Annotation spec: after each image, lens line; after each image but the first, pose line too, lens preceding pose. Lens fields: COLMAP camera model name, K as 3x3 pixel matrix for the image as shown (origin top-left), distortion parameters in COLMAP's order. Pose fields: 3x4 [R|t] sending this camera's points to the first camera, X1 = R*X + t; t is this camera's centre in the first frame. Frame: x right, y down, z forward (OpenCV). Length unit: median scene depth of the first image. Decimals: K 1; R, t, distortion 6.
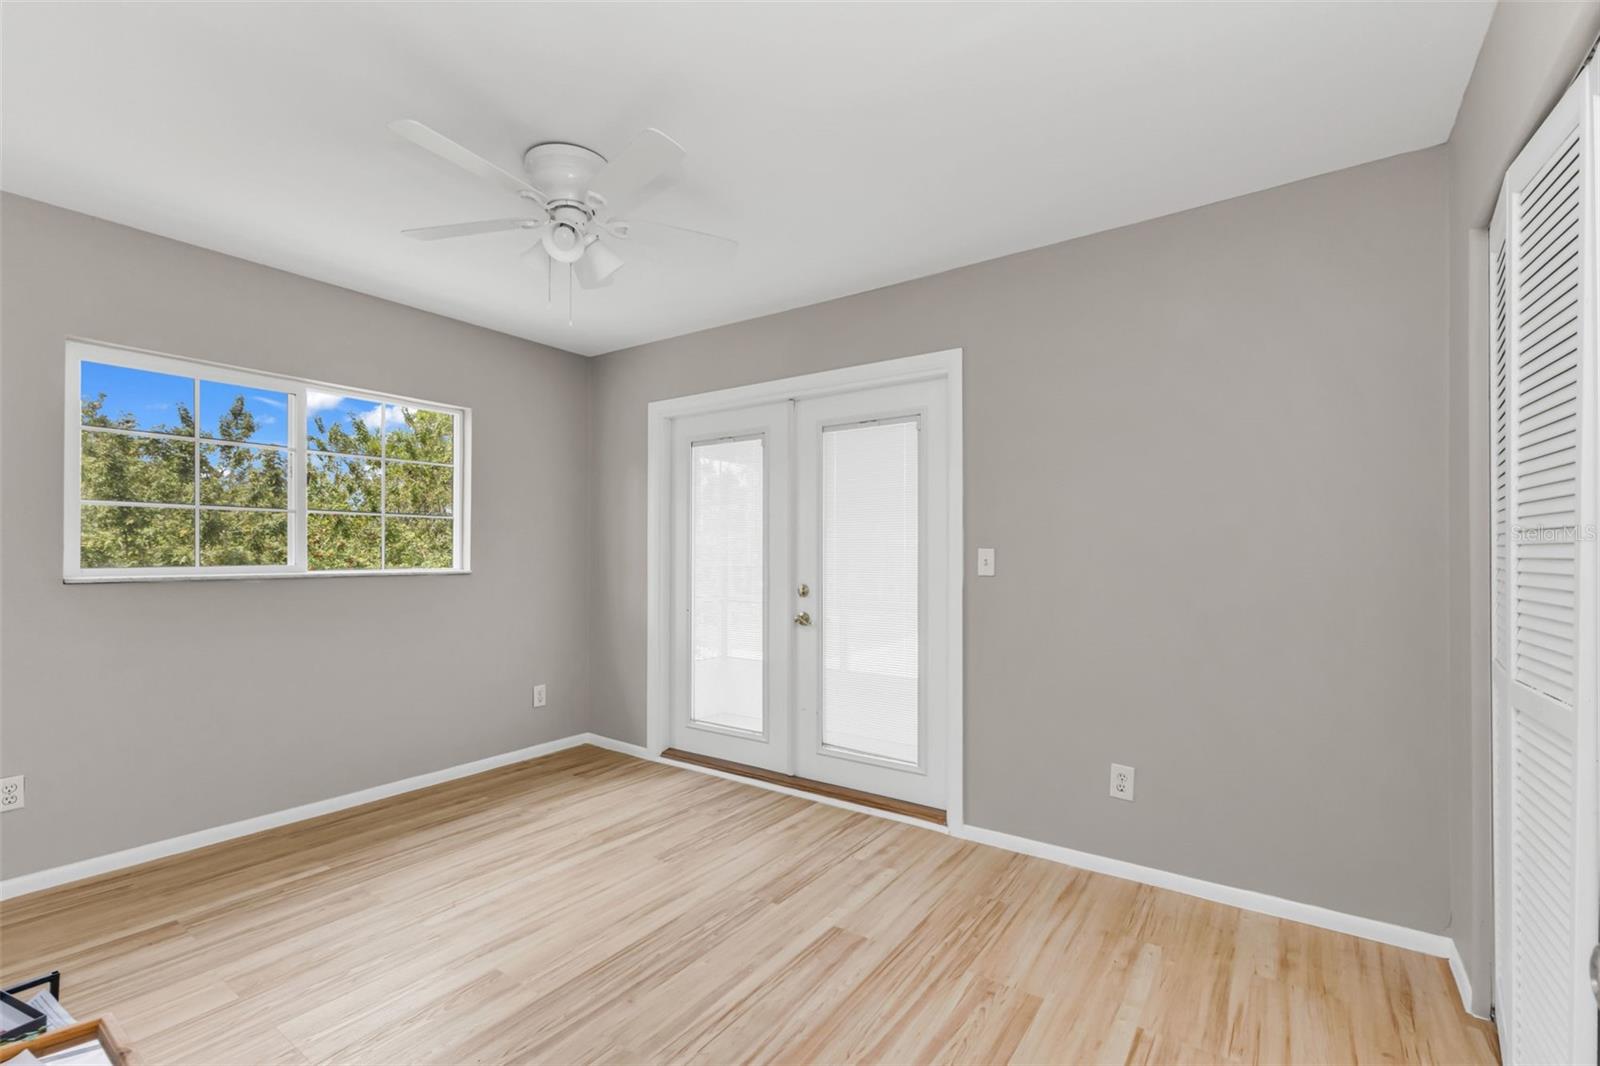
lens RADIAL K [[670.3, 0, 797.0], [0, 670.3, 550.0], [0, 0, 1]] dist [0.004223, 0.000138]
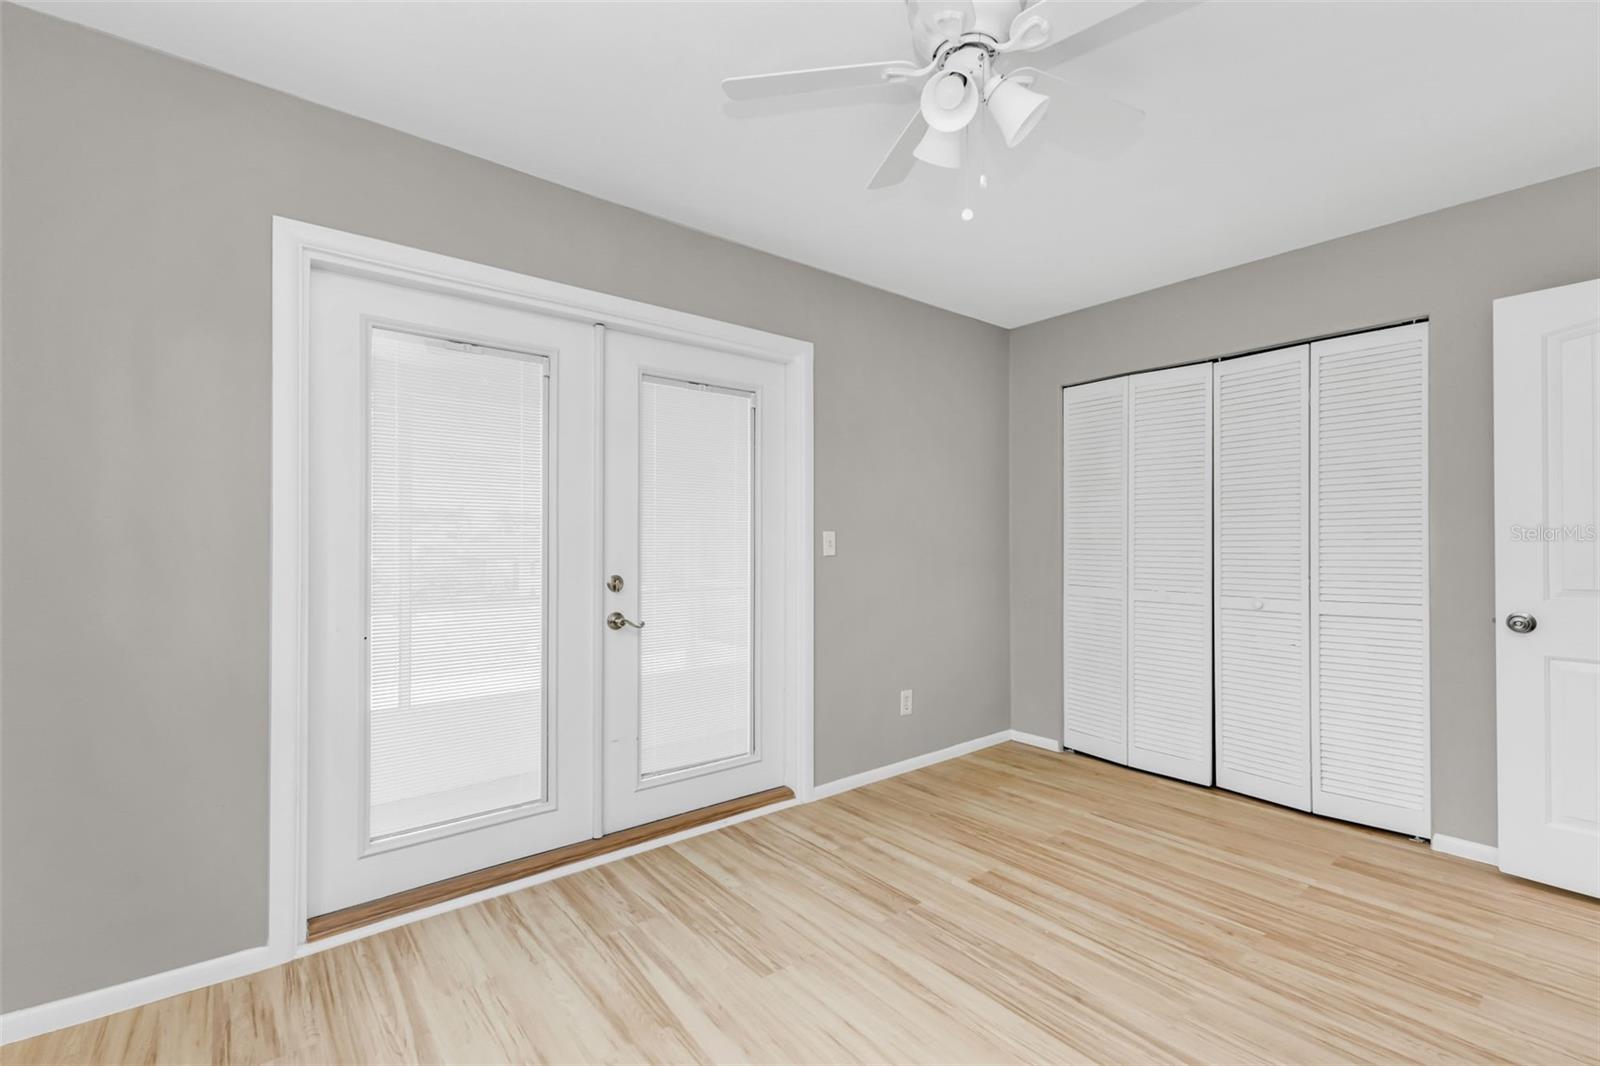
lens RADIAL K [[679.1, 0, 800.0], [0, 679.1, 533.0], [0, 0, 1]] dist [0.009780, 0.000069]
pose [[0.297262, 0.008171, 0.954761, -0.816965], [-0.009333, 0.999940, -0.005652, 0.008472], [-0.954750, -0.007231, 0.297320, 0.713835]]
